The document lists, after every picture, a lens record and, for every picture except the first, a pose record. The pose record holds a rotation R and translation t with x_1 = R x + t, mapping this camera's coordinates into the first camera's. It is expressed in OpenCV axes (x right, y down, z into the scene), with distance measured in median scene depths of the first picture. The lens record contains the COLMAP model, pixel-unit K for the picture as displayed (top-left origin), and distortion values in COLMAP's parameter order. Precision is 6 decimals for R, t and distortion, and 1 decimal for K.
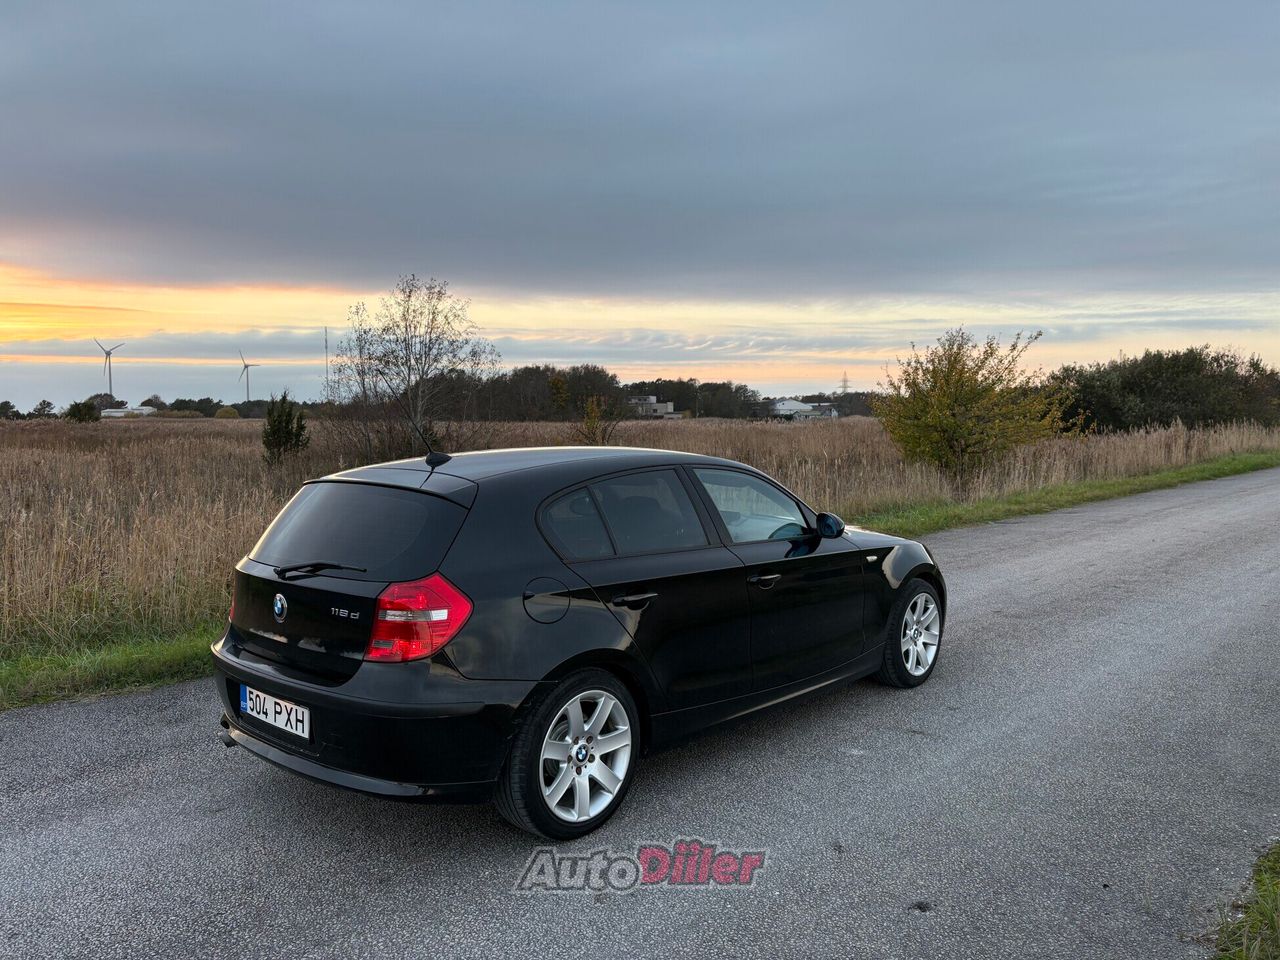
lens RADIAL K [[954.1, 0, 642.2], [0, 954.1, 509.5], [0, 0, 1]] dist [0.002175, 0.003280]
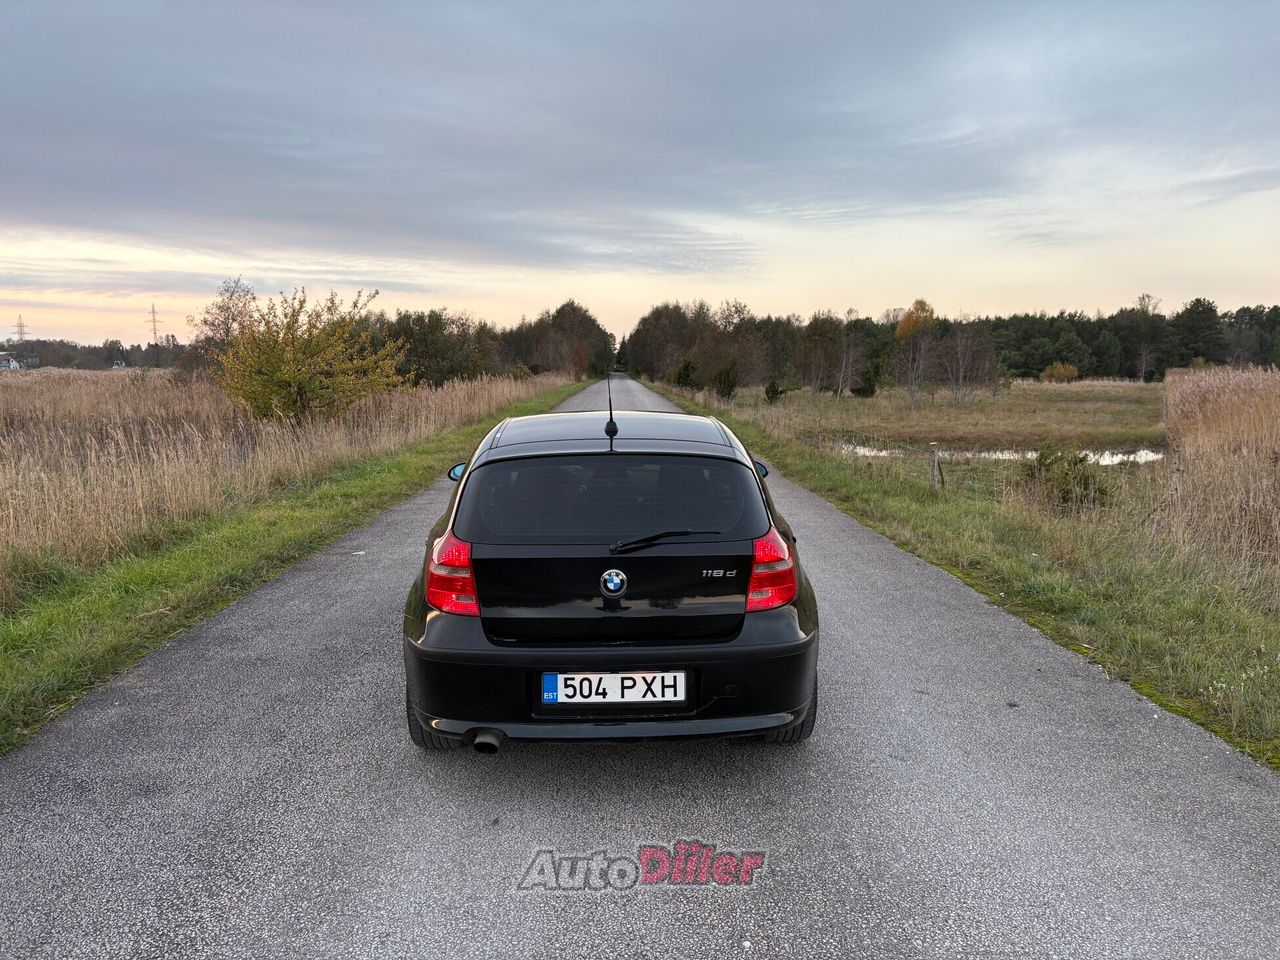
lens RADIAL K [[975.2, 0, 640.0], [0, 975.2, 480.0], [0, 0, 1]] dist [-0.002938, 0.000616]
pose [[0.714604, -0.074438, 0.695557, -1.043684], [0.063168, 0.997127, 0.041814, -0.044116], [-0.696671, 0.014057, 0.717253, 0.251844]]
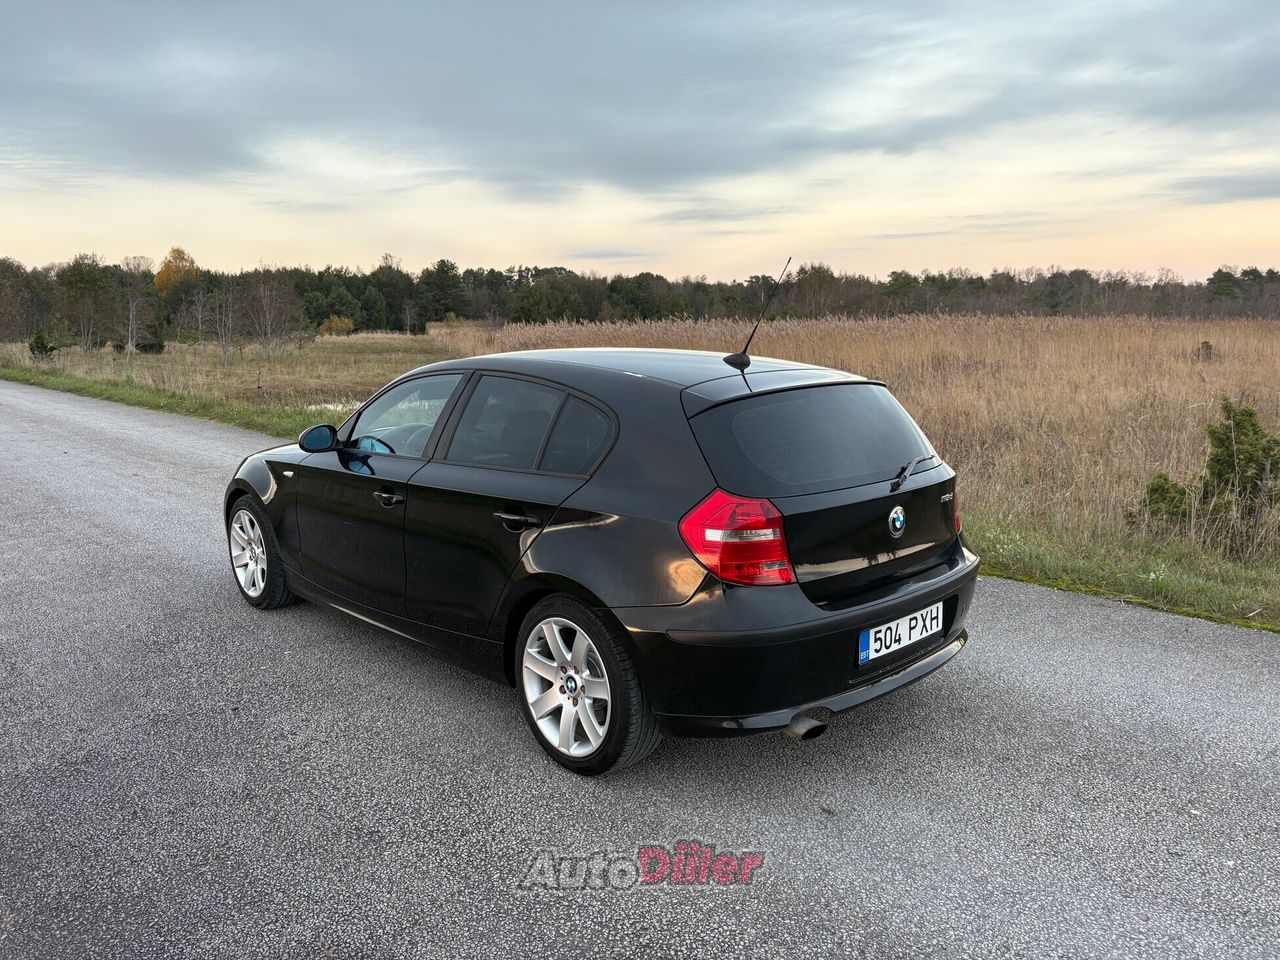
lens RADIAL K [[975.2, 0, 640.0], [0, 975.2, 480.0], [0, 0, 1]] dist [-0.002938, 0.000616]
pose [[0.065727, -0.153739, 0.985923, -1.304915], [0.095513, 0.984492, 0.147148, -0.098174], [-0.993256, 0.084497, 0.079392, 1.156274]]
